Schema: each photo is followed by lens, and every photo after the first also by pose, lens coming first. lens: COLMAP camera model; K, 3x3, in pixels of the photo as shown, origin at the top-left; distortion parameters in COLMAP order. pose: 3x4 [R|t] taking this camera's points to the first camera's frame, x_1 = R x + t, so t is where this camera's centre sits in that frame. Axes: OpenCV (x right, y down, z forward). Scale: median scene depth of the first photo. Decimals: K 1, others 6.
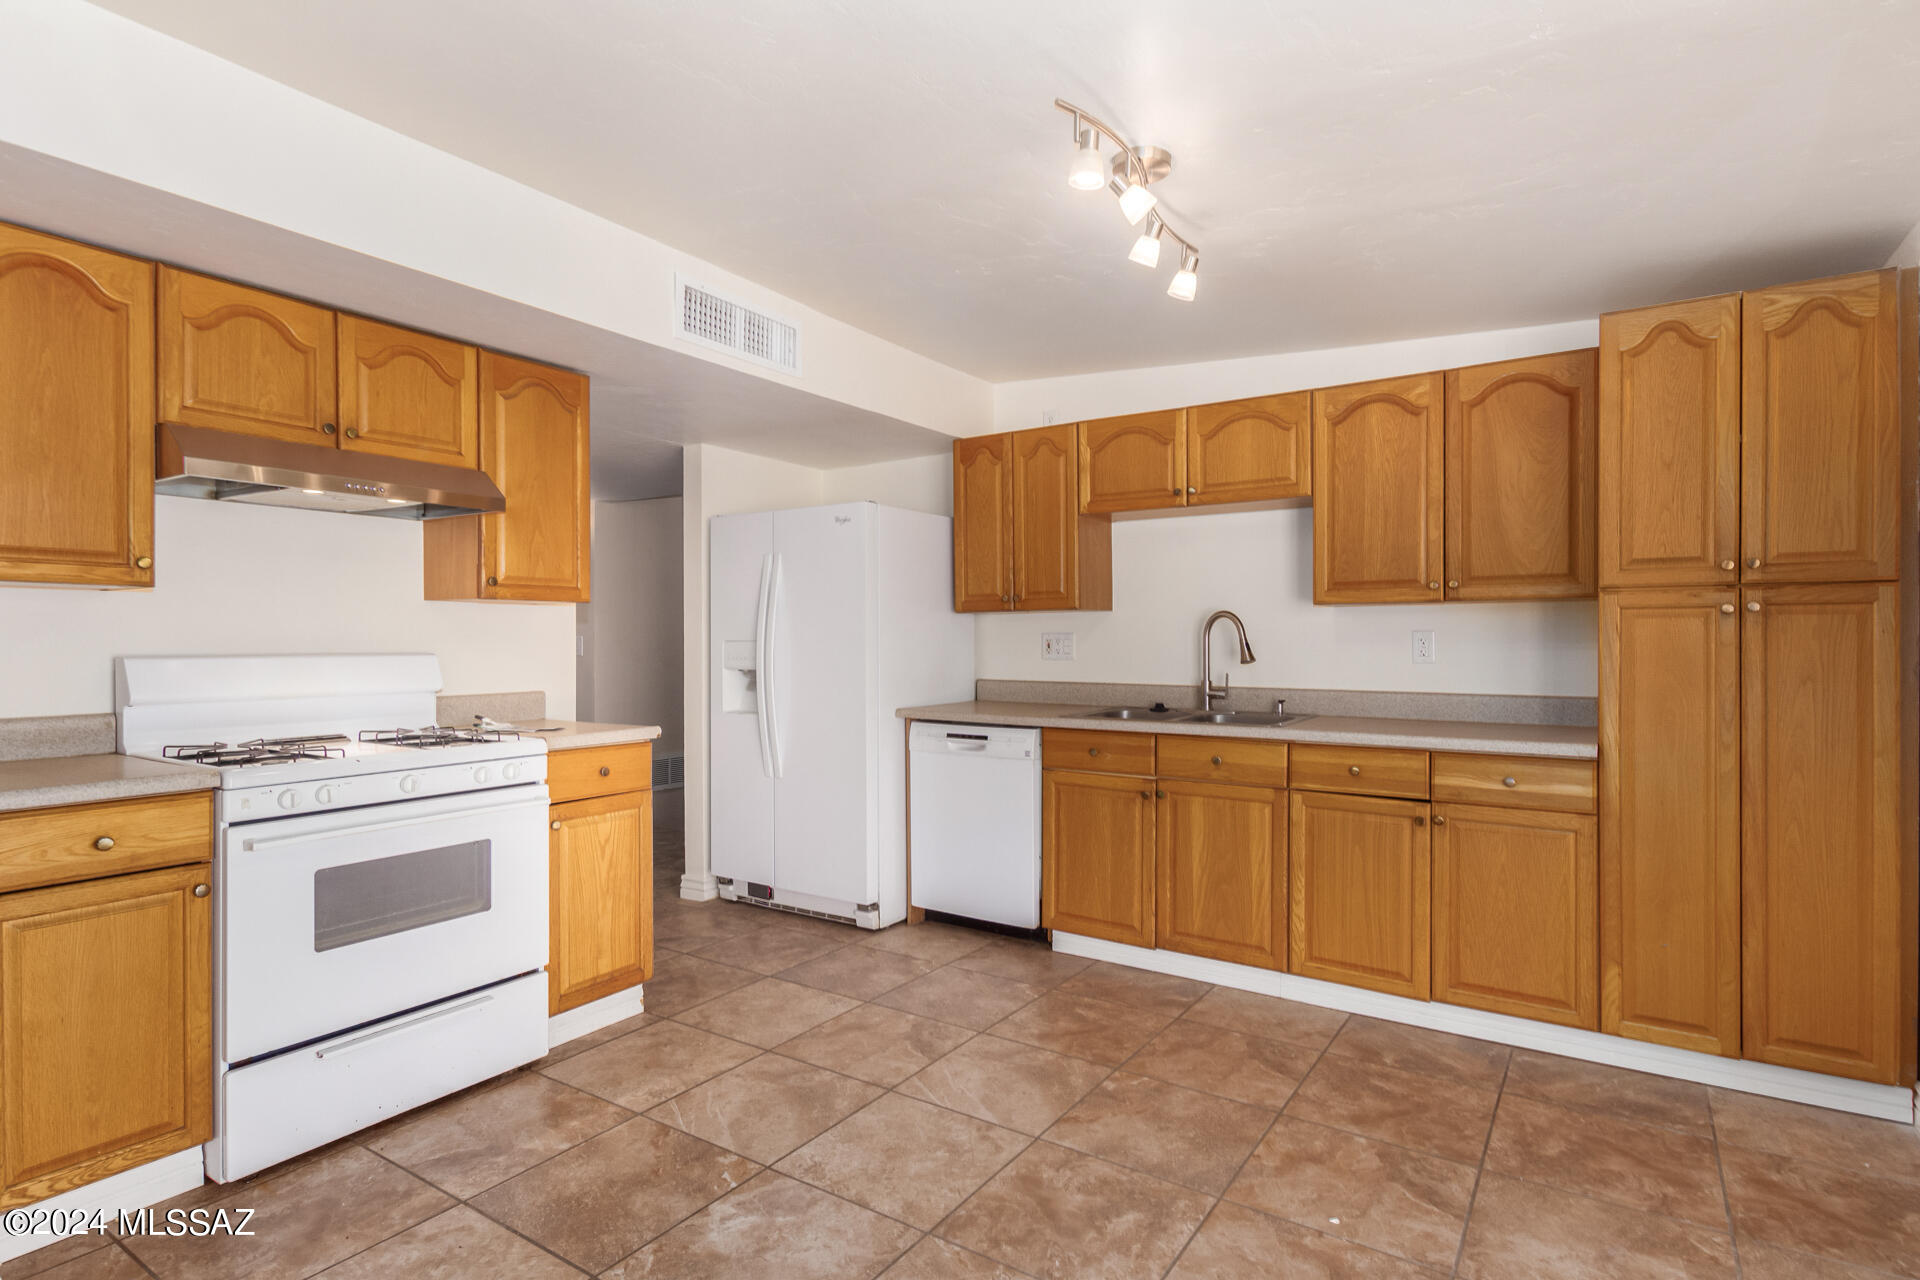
lens RADIAL K [[967.0, 0, 975.6], [0, 967.0, 640.9], [0, 0, 1]] dist [0.021480, -0.005308]
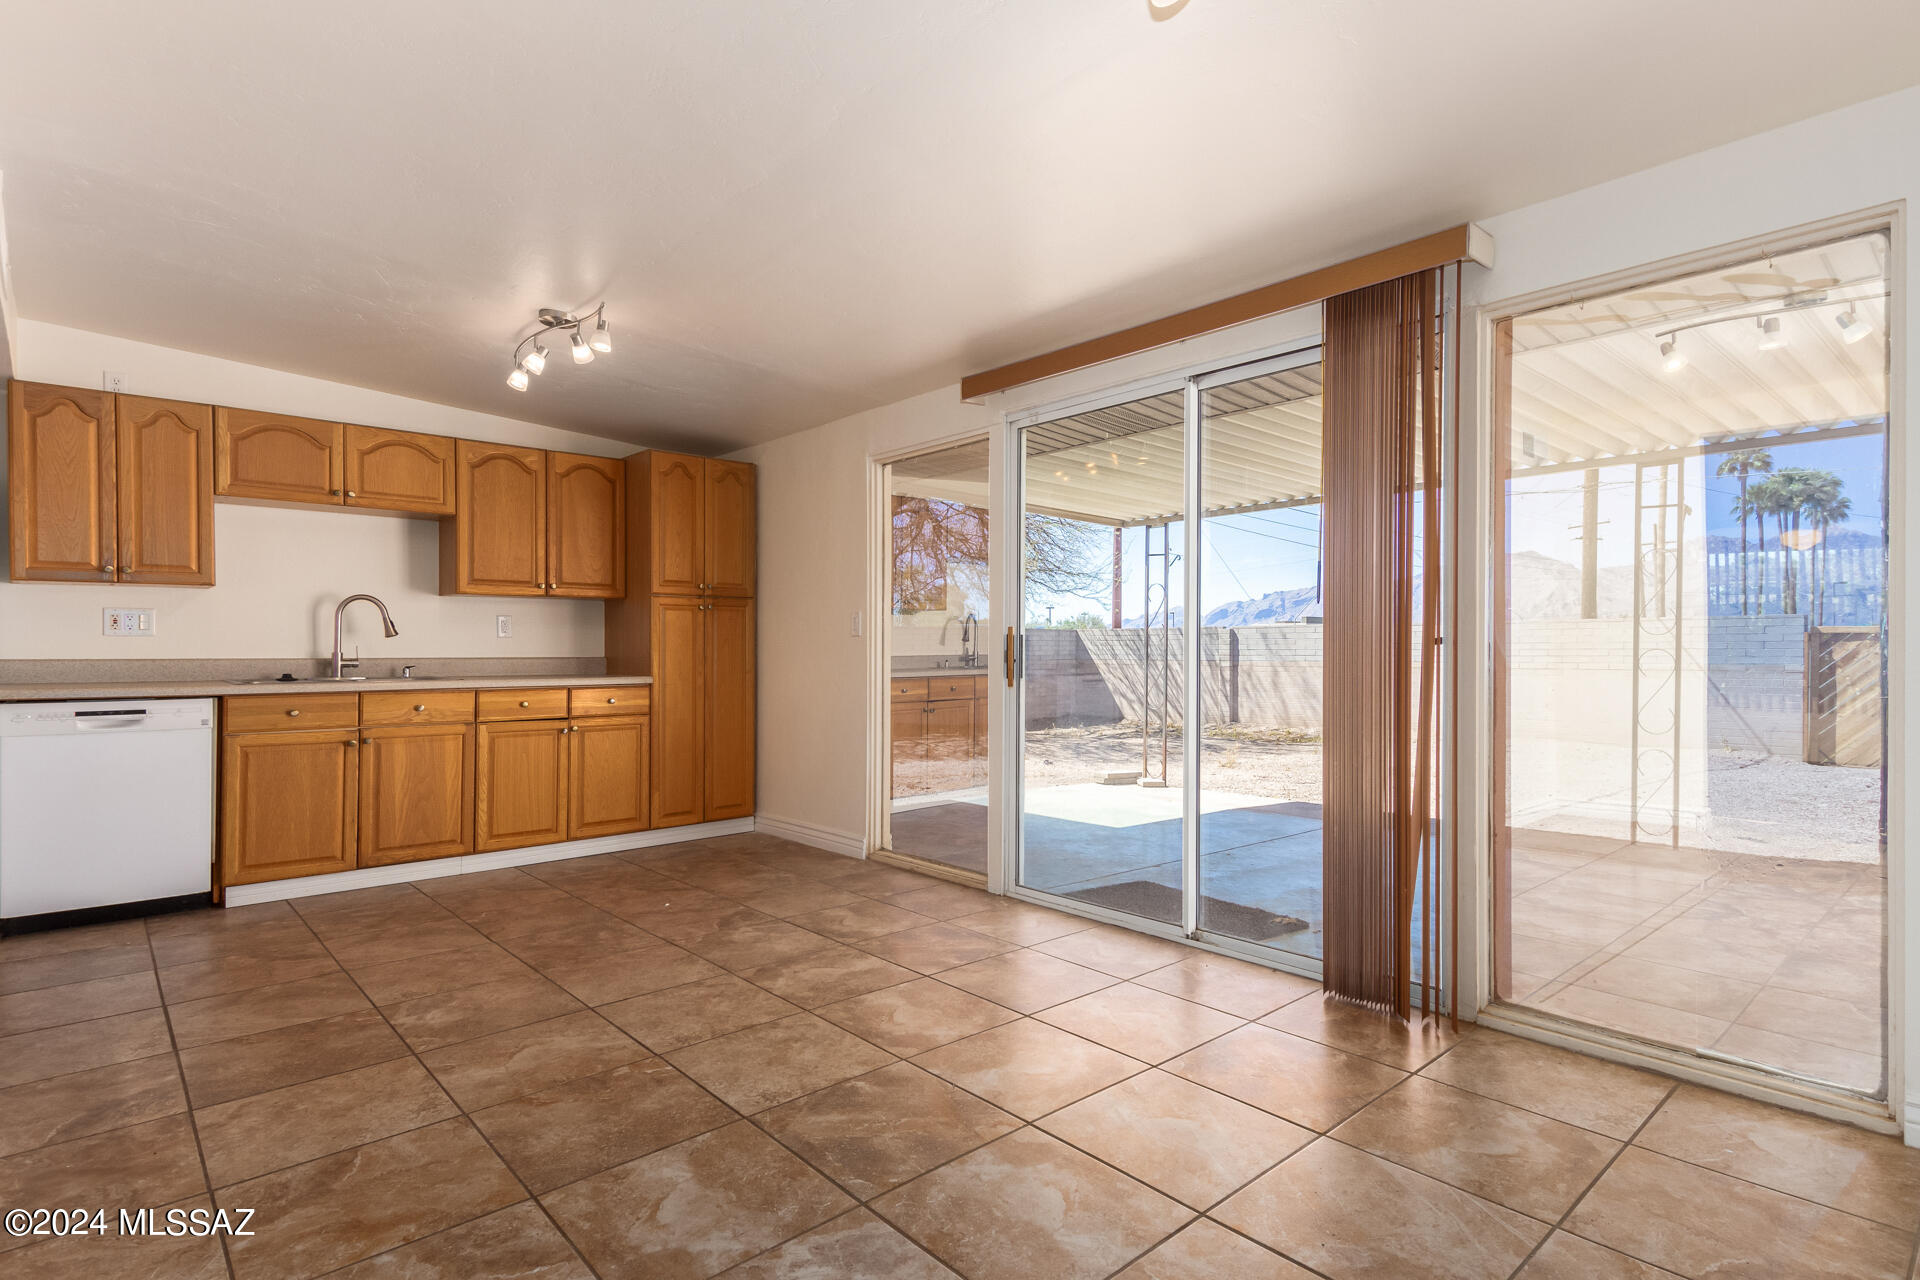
lens RADIAL K [[967.0, 0, 953.3], [0, 967.0, 653.0], [0, 0, 1]] dist [0.021480, -0.005308]
pose [[0.266102, -0.003746, 0.963937, -0.940060], [0.003045, 0.999991, 0.003046, 0.052852], [-0.963940, 0.002124, 0.266111, -0.060093]]
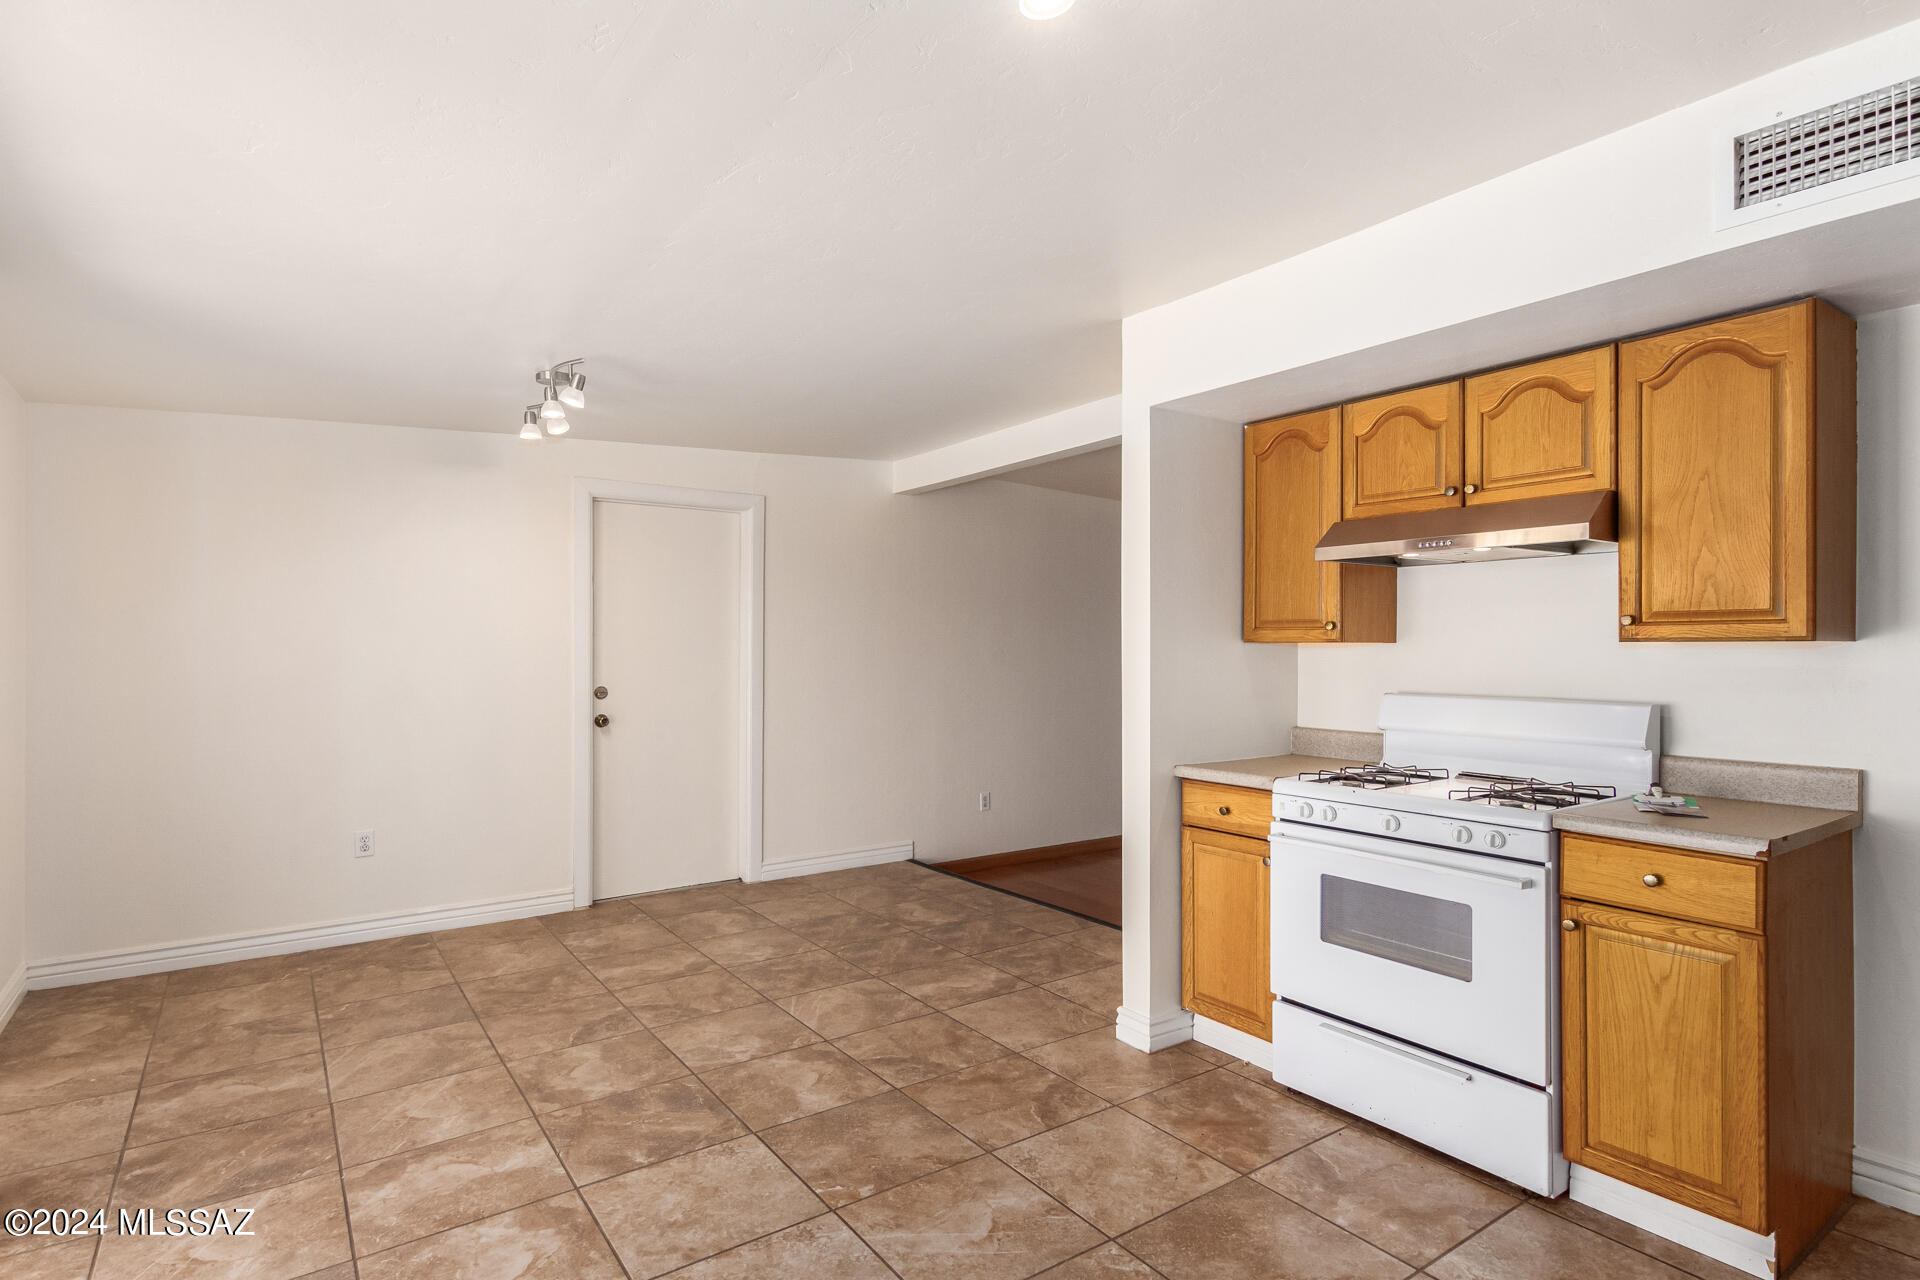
lens RADIAL K [[967.0, 0, 967.6], [0, 967.0, 643.6], [0, 0, 1]] dist [0.021480, -0.005308]
pose [[-0.359312, -0.006946, -0.933192, 0.477071], [-0.003788, 0.999975, -0.005984, -0.034485], [0.933210, 0.001384, -0.359329, 0.782879]]
